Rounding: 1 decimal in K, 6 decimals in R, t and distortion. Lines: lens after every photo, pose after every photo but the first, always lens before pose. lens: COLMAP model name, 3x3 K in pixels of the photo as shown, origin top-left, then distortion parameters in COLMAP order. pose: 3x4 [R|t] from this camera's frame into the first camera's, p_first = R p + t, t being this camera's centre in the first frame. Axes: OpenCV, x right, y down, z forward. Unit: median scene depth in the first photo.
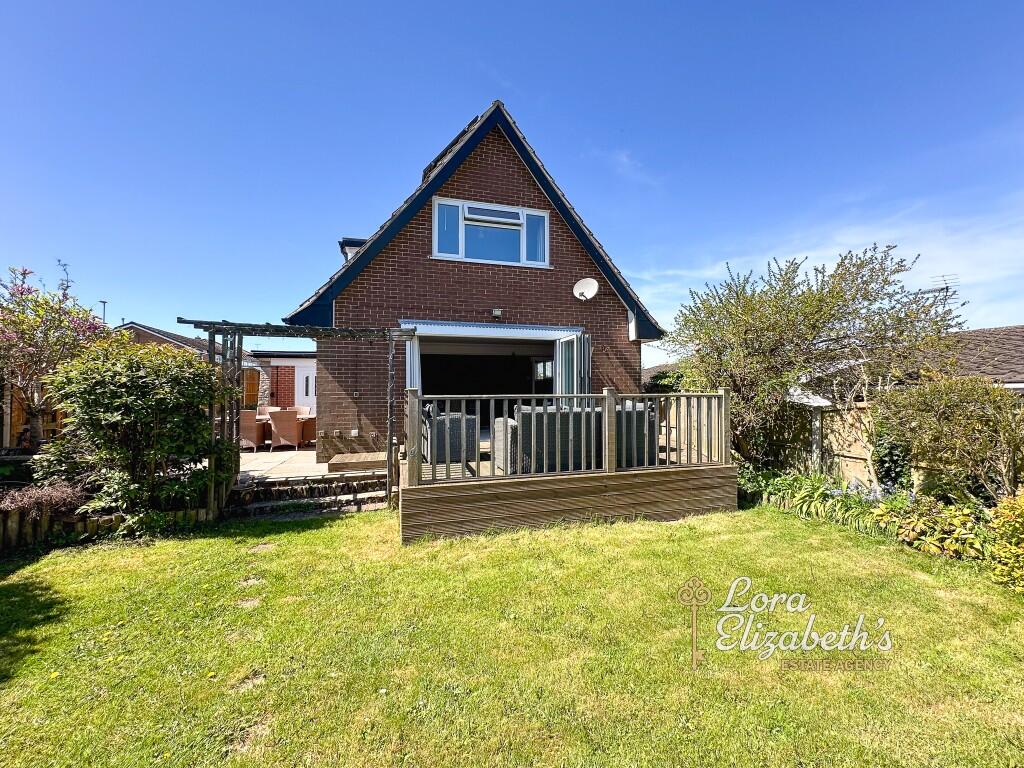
lens RADIAL K [[407.5, 0, 514.0], [0, 407.5, 383.7], [0, 0, 1]] dist [-0.001214, -0.000197]
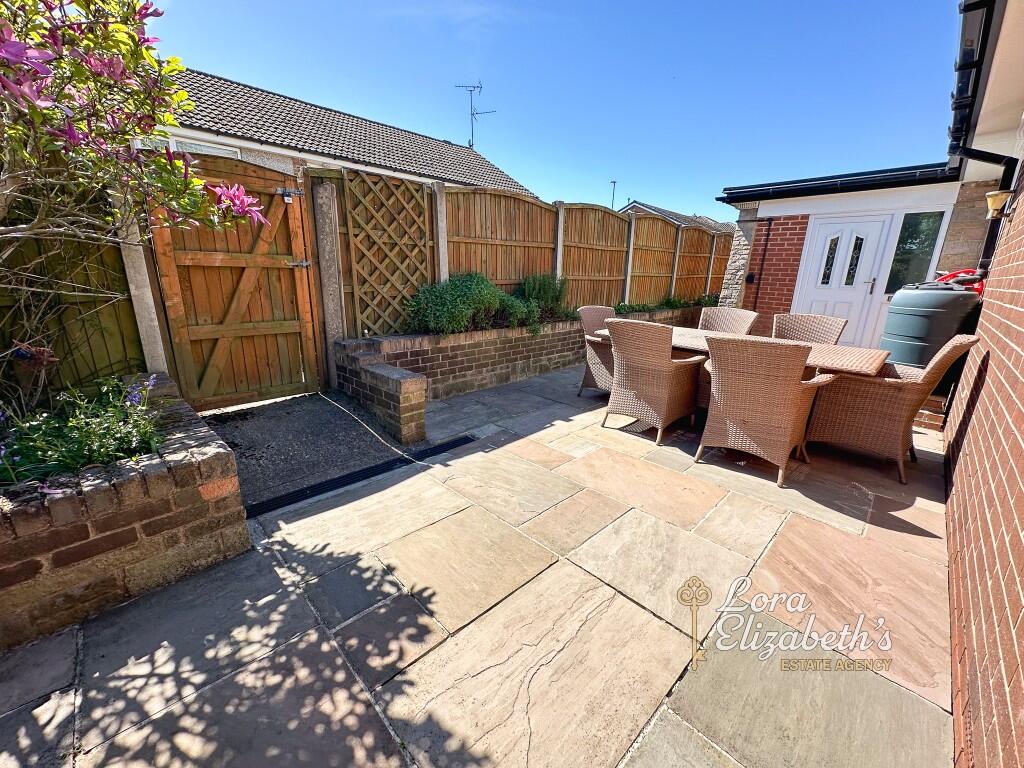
lens RADIAL K [[407.5, 0, 514.0], [0, 407.5, 383.7], [0, 0, 1]] dist [-0.001214, -0.000197]
pose [[0.477248, 0.250043, -0.842445, -0.273684], [-0.013837, 0.960684, 0.277298, 0.015653], [0.878660, -0.120683, 0.461944, 0.490445]]
